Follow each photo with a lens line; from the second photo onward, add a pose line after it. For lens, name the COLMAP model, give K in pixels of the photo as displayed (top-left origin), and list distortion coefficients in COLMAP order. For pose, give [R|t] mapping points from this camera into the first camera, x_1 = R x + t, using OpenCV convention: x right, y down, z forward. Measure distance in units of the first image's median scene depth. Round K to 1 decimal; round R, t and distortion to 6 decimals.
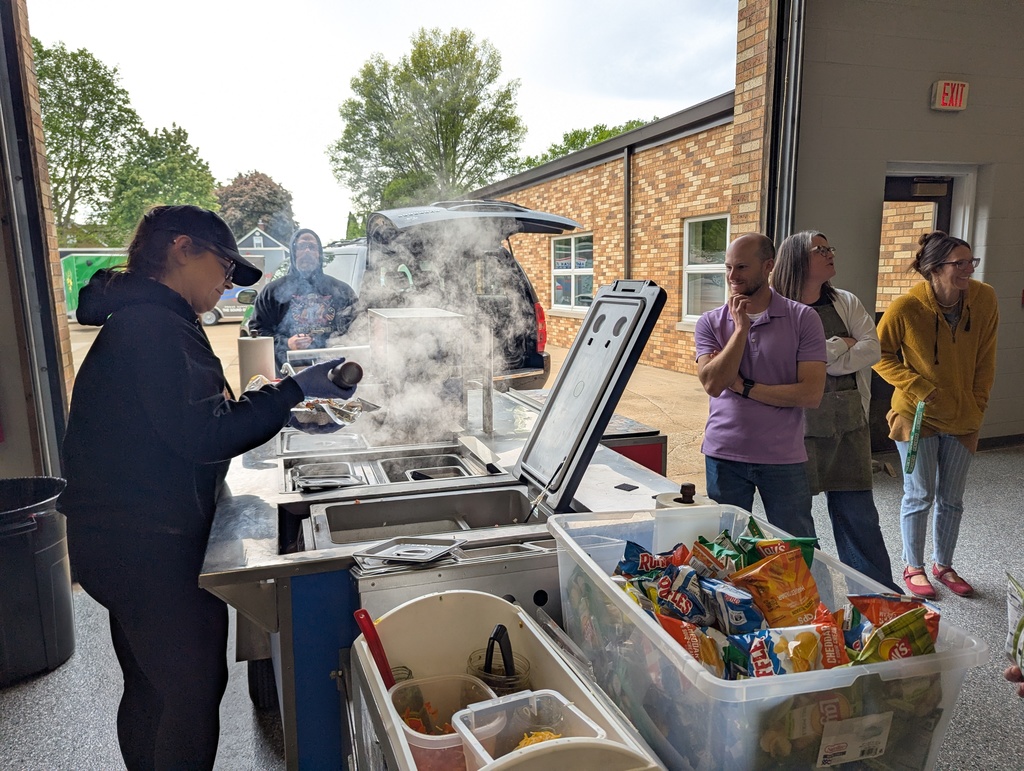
lens RADIAL K [[711.9, 0, 512.0], [0, 711.9, 385.5], [0, 0, 1]] dist [0.071374, -0.064701]
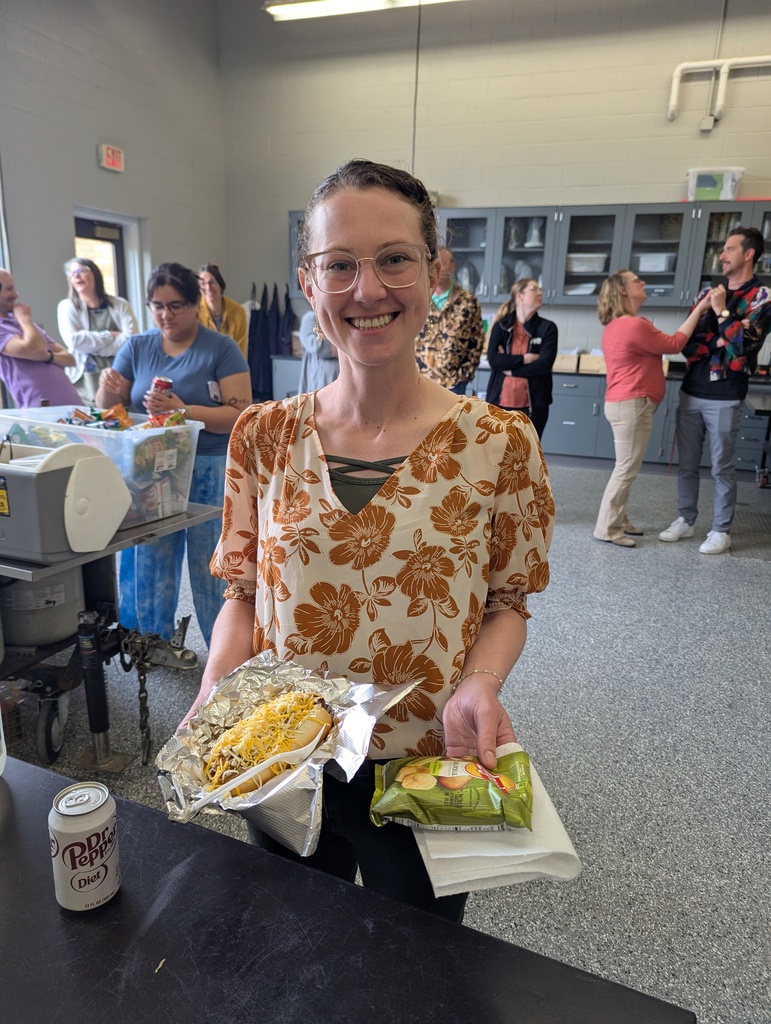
lens RADIAL K [[711.9, 0, 385.5], [0, 711.9, 512.0], [0, 0, 1]] dist [0.071374, -0.064701]
pose [[0.627460, -0.166725, 0.760589, -0.150678], [0.075852, 0.985249, 0.153396, 0.050828], [-0.774945, -0.038558, 0.630851, -0.182420]]
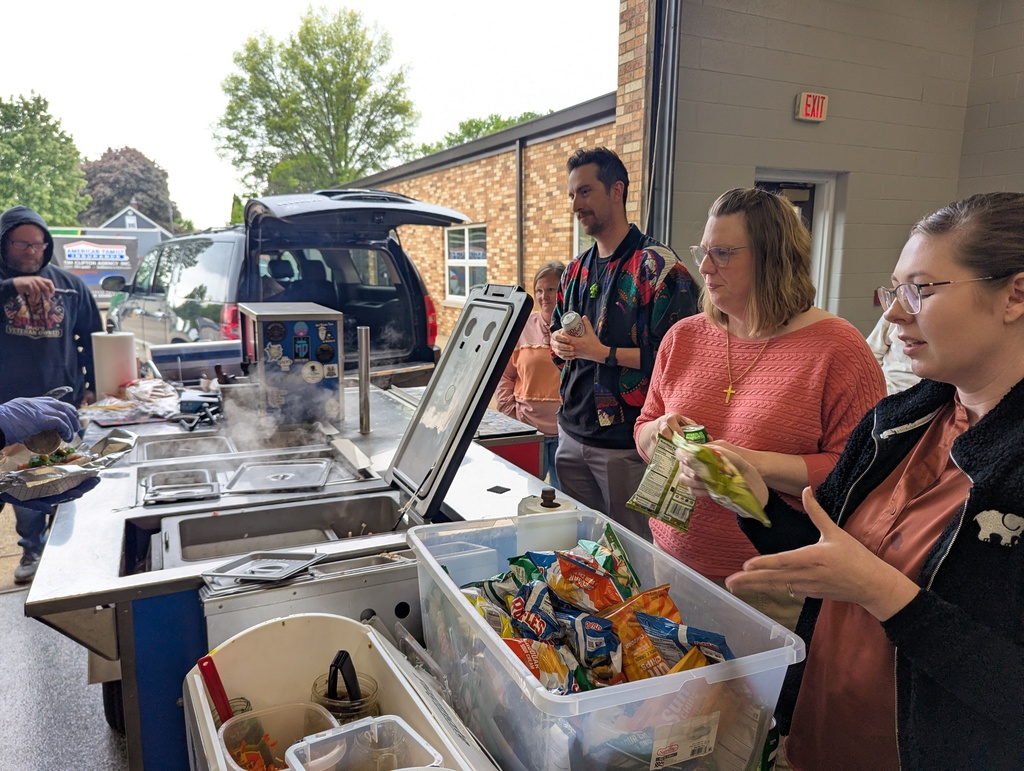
lens RADIAL K [[711.9, 0, 512.0], [0, 711.9, 385.5], [0, 0, 1]] dist [0.071374, -0.064701]
pose [[0.990766, -0.004939, 0.135496, 0.019459], [0.002417, 0.999821, 0.018769, -0.010541], [-0.135565, -0.018268, 0.990600, 0.001760]]
